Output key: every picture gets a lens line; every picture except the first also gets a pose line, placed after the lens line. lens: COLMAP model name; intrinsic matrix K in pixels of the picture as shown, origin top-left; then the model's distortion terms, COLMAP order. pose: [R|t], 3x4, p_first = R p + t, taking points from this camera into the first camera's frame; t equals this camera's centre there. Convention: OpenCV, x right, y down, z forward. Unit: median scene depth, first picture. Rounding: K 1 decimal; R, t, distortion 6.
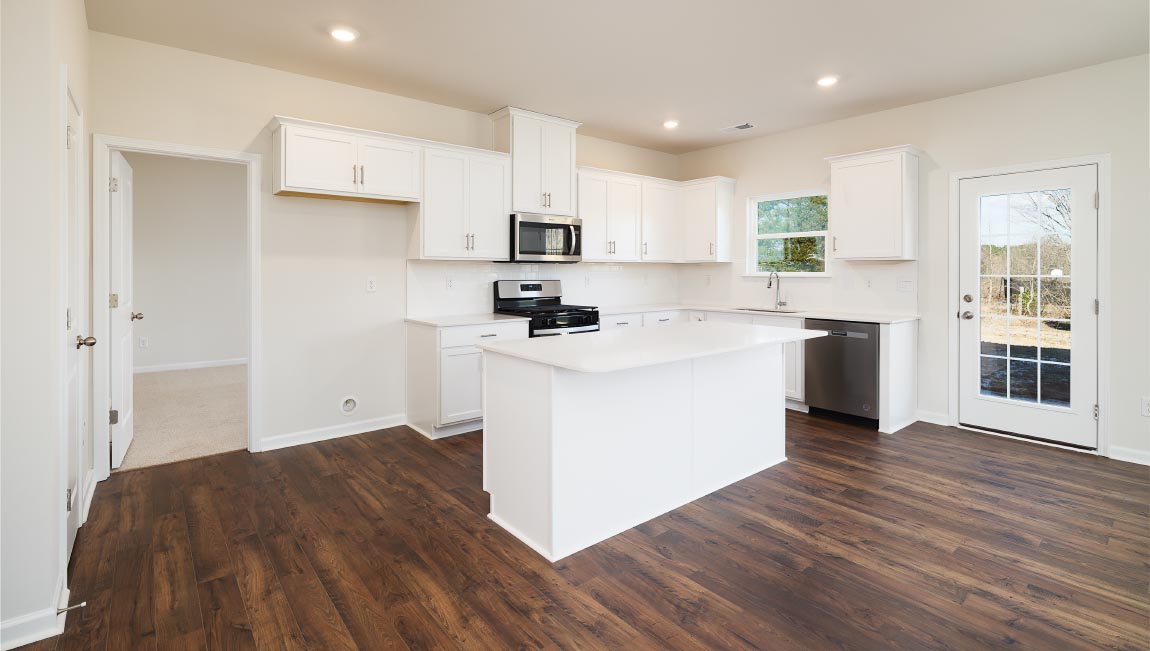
lens RADIAL K [[533.8, 0, 566.1], [0, 533.8, 268.1], [0, 0, 1]] dist [-0.008292, -0.000710]
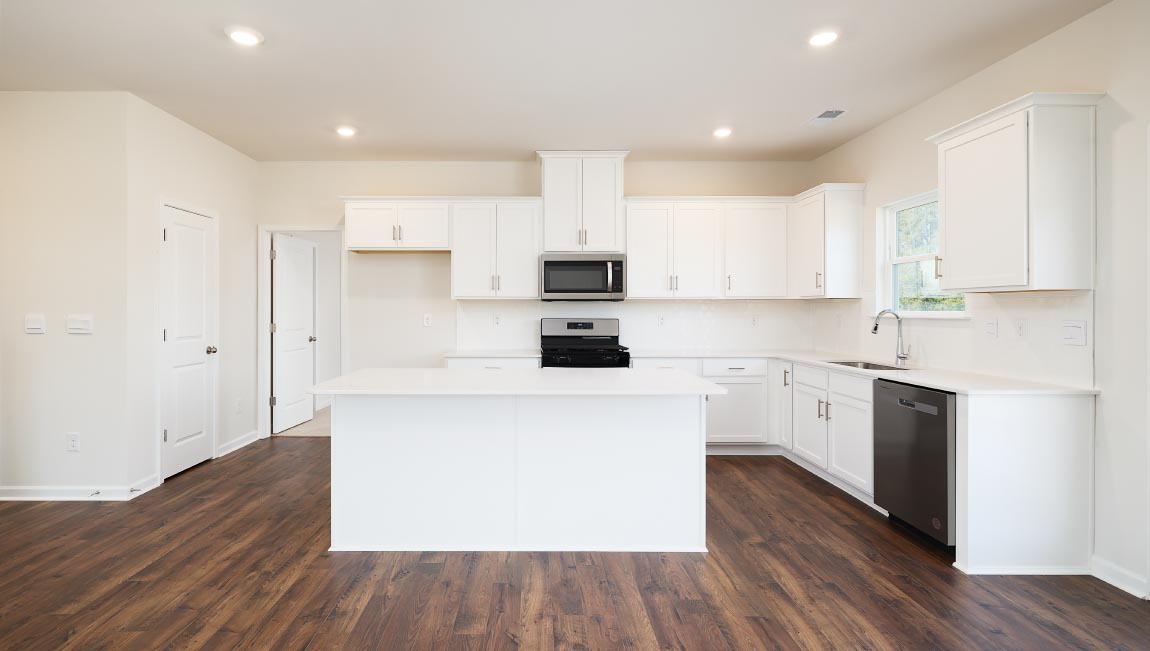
lens RADIAL K [[533.8, 0, 528.3], [0, 533.8, 312.9], [0, 0, 1]] dist [-0.008292, -0.000710]
pose [[0.771482, 0.004231, -0.636237, 0.573372], [0.001622, 0.999962, 0.008616, 0.003763], [0.636249, -0.007679, 0.771446, 0.192316]]
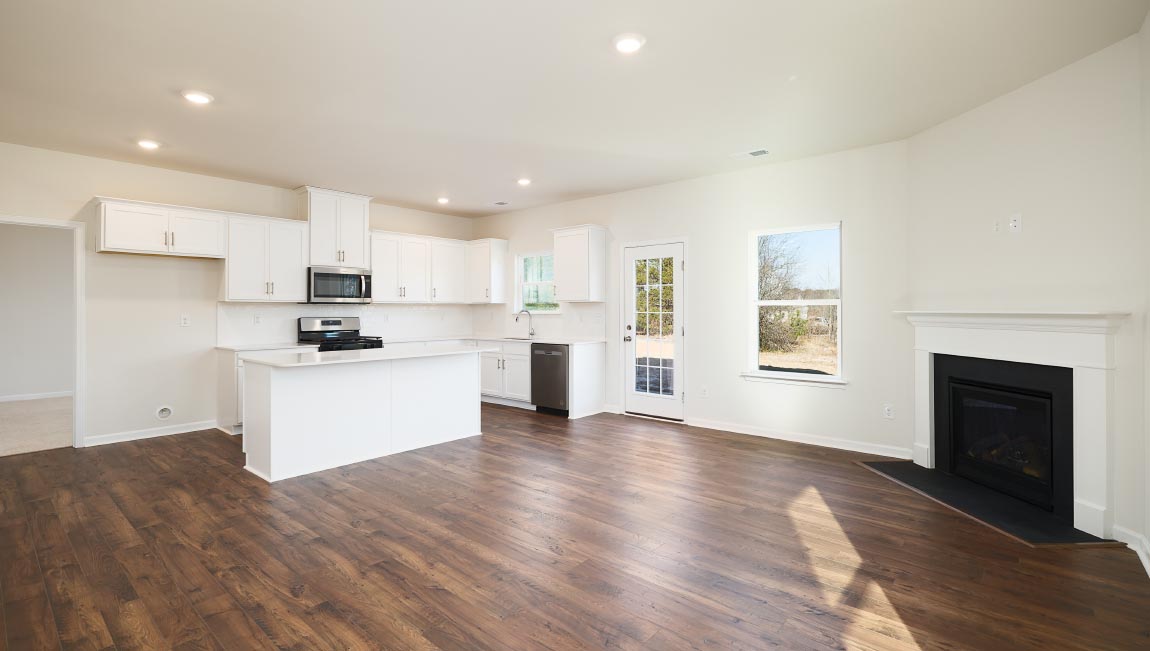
lens RADIAL K [[533.8, 0, 579.3], [0, 533.8, 304.7], [0, 0, 1]] dist [-0.008292, -0.000710]
pose [[0.982471, -0.000181, 0.186415, 0.329016], [0.001447, 0.999977, -0.006655, 0.001916], [-0.186410, 0.006808, 0.982449, -0.442775]]
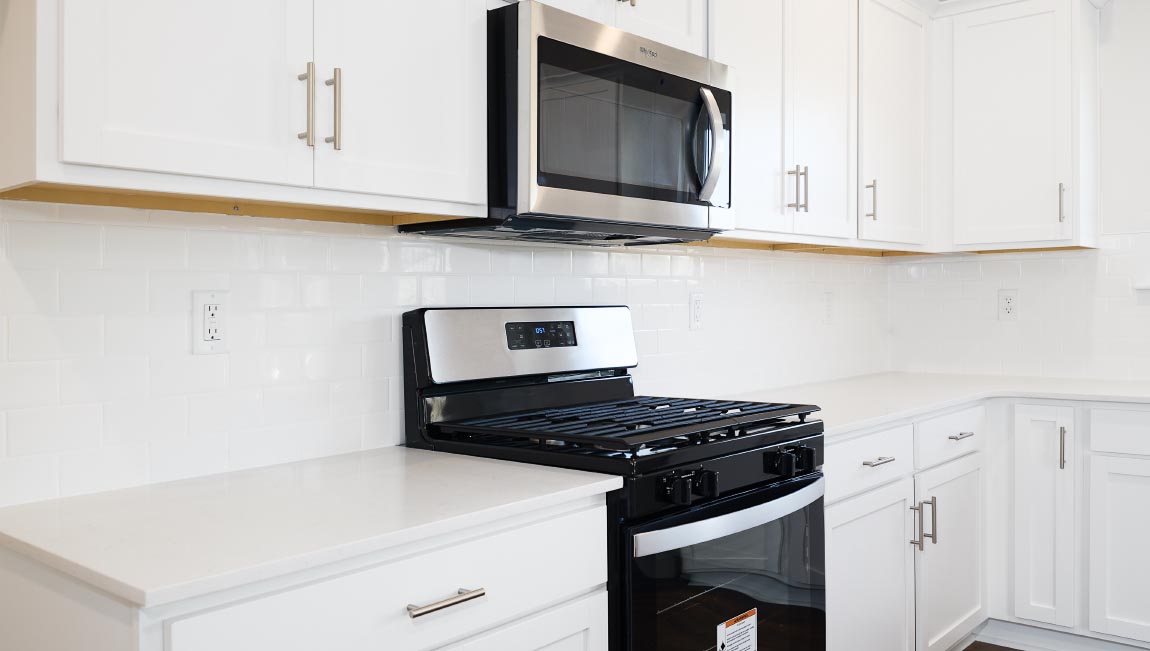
lens RADIAL K [[969.9, 0, 585.1], [0, 969.9, 294.4], [0, 0, 1]] dist [0.021573, -0.001166]
pose [[0.982209, -0.011275, 0.187454, -0.152150], [0.011944, 0.999926, -0.002440, 0.021542], [-0.187412, 0.004636, 0.982270, 0.630401]]
